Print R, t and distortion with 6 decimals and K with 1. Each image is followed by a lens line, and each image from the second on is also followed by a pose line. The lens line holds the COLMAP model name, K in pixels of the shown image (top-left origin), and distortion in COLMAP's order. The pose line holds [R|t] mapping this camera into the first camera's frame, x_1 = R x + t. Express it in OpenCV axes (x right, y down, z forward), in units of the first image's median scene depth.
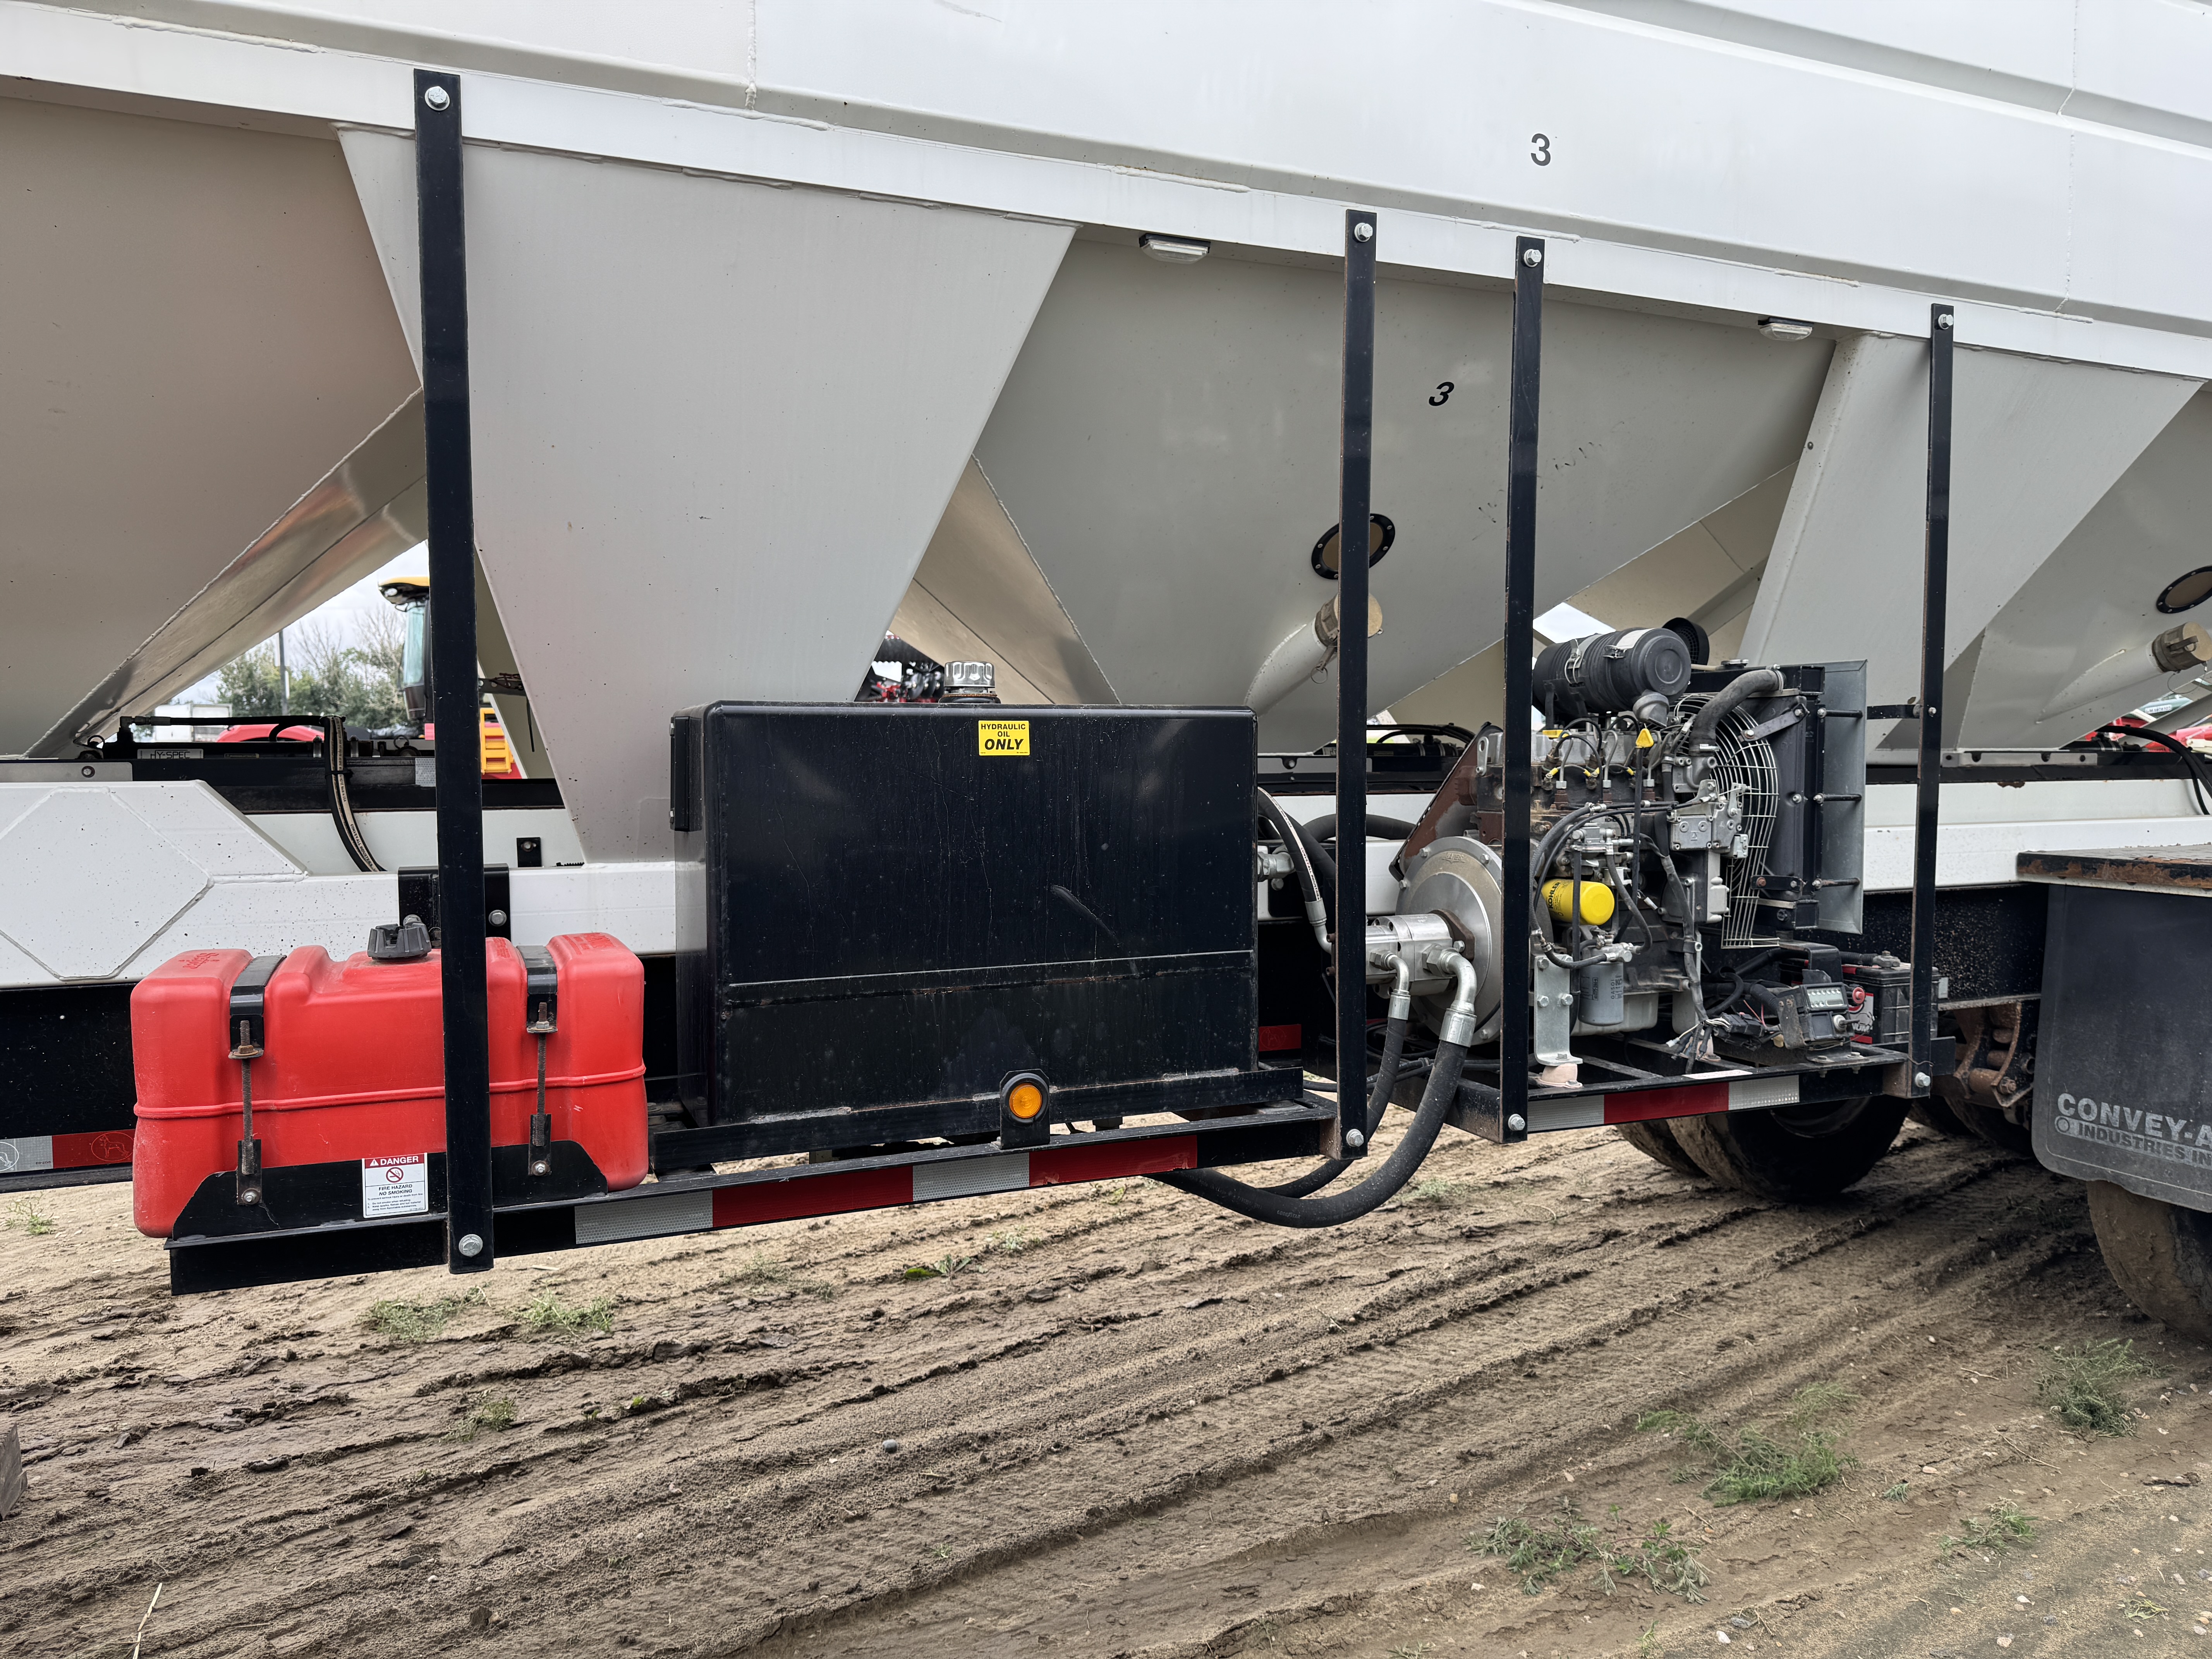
lens RADIAL K [[1590.2, 0, 1106.0], [0, 1590.2, 829.5], [0, 0, 1]] dist [0.020859, -0.000941]
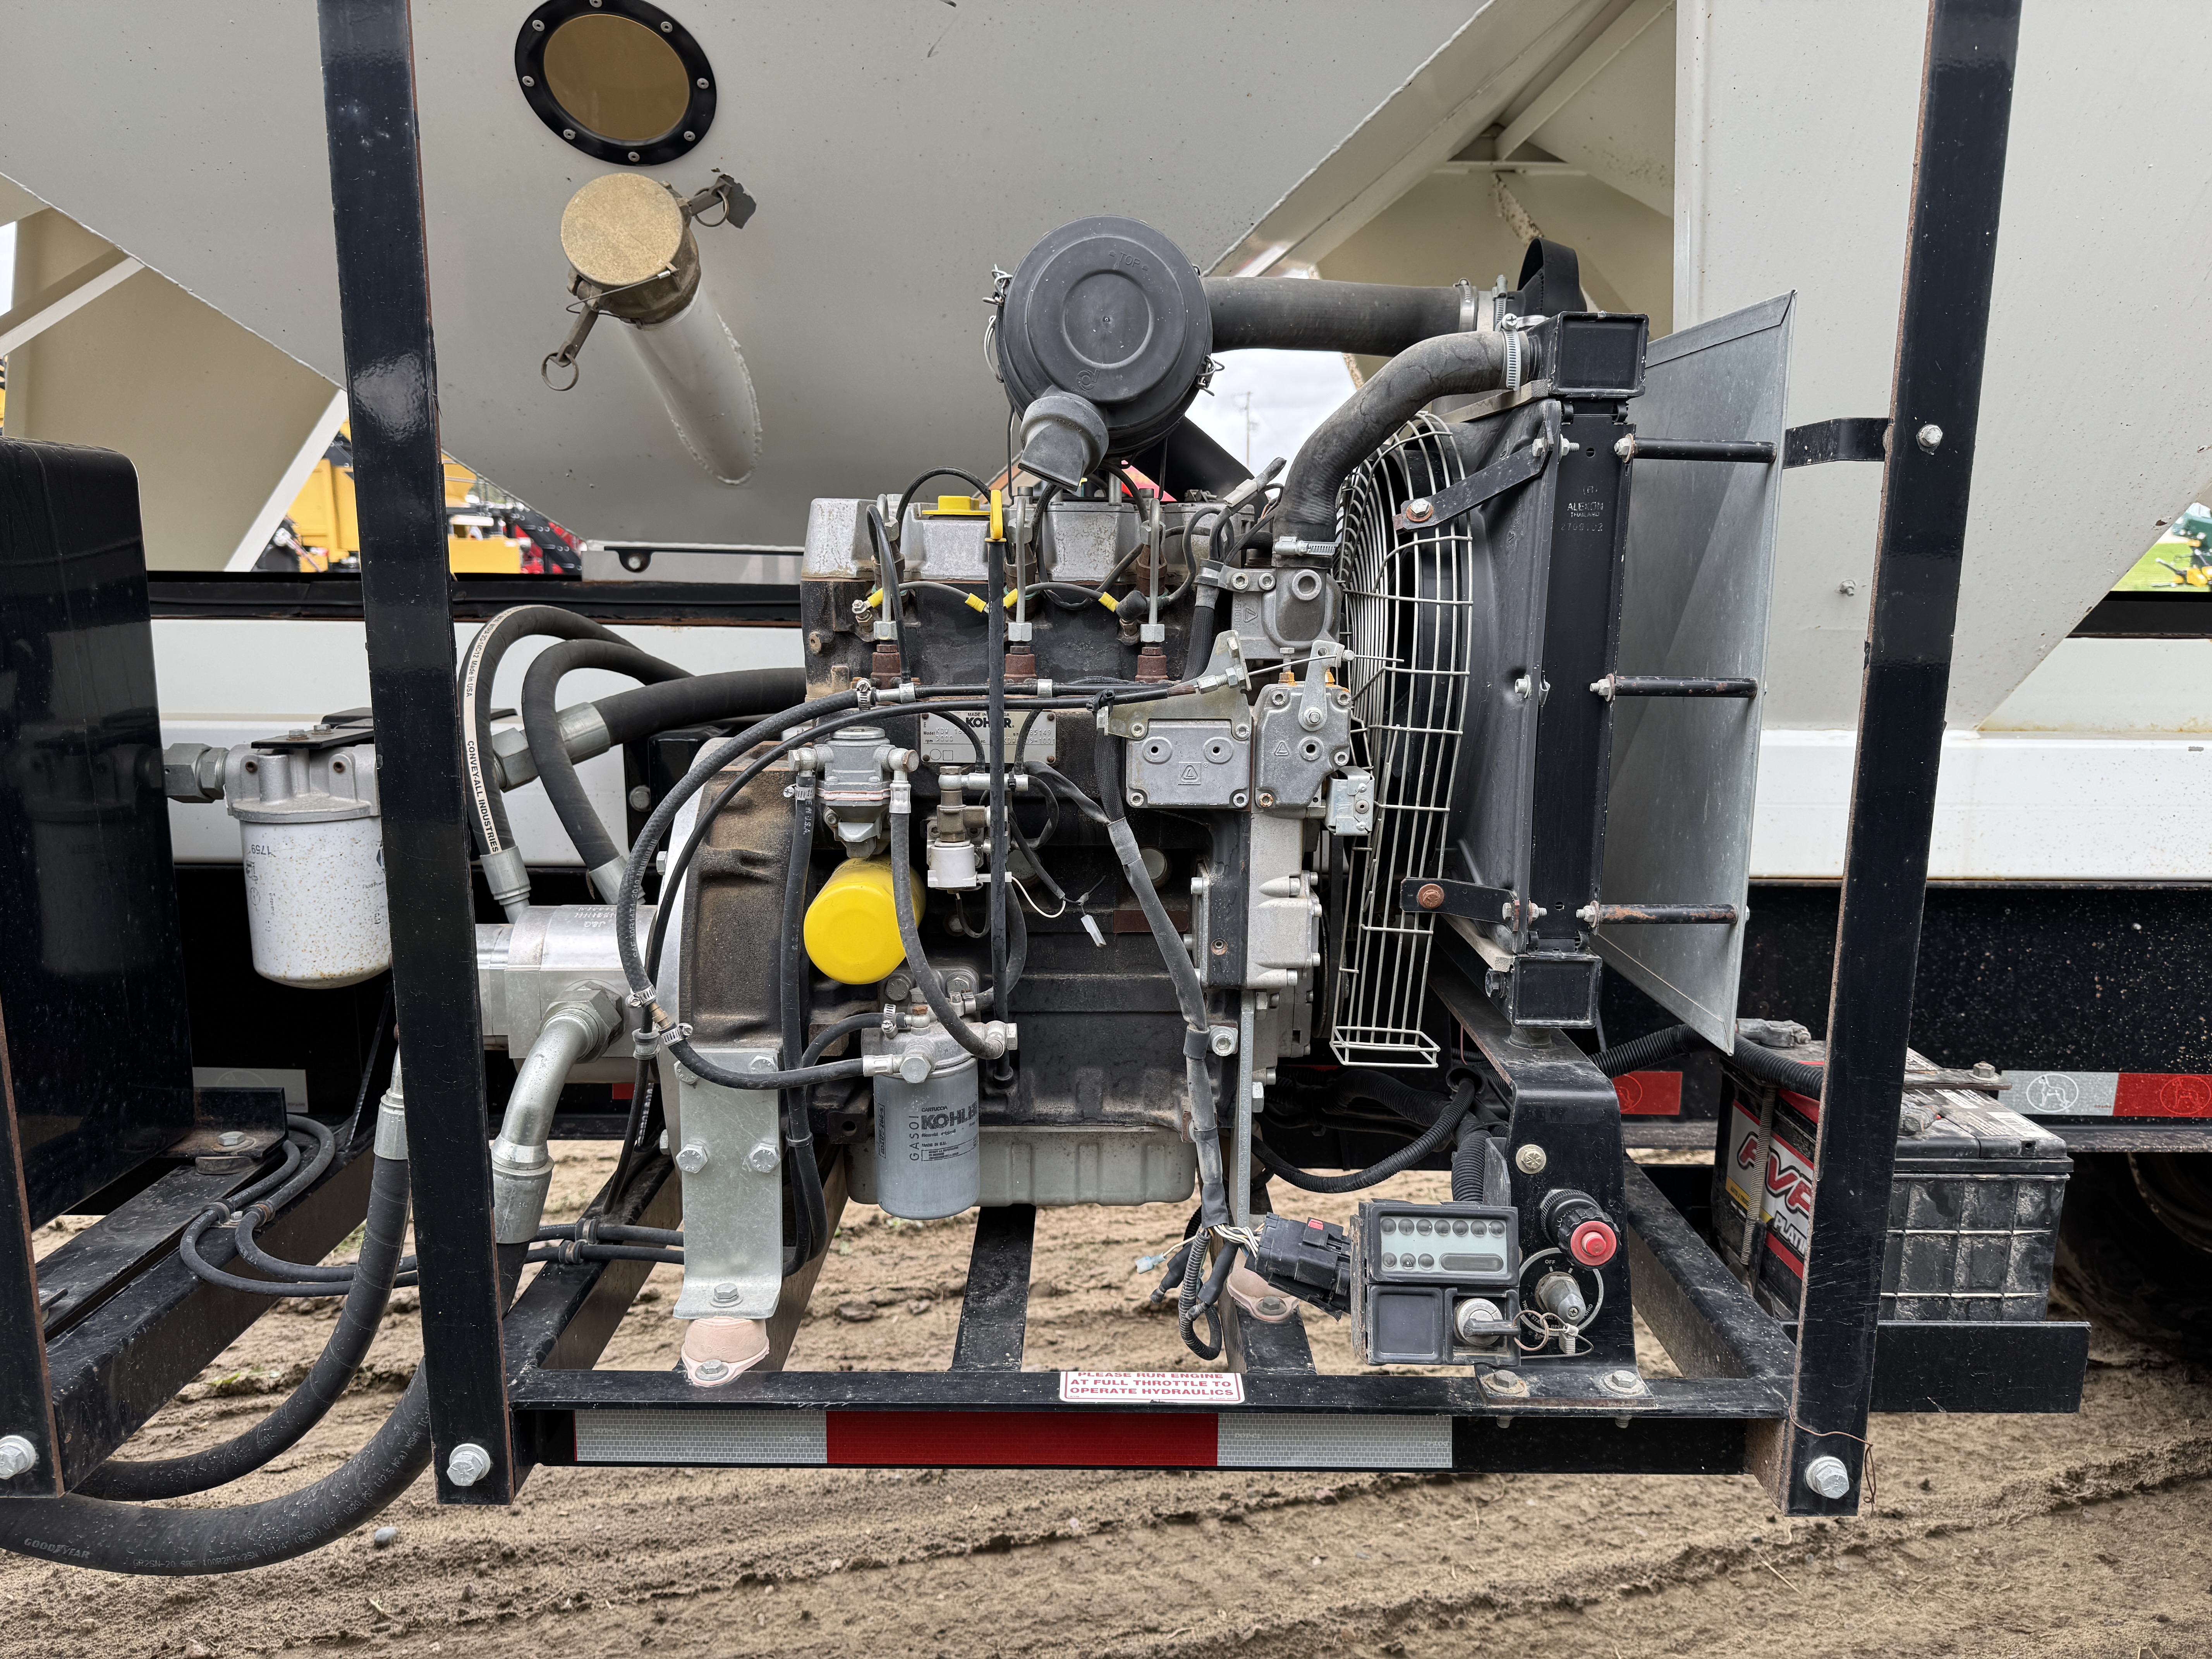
lens RADIAL K [[1579.1, 0, 1106.9], [0, 1579.1, 834.7], [0, 0, 1]] dist [0.001874, -0.006502]
pose [[0.921657, 0.079356, -0.379804, 0.477333], [-0.031306, 0.990879, 0.131066, -0.029689], [0.386741, -0.108907, 0.915735, 0.613707]]
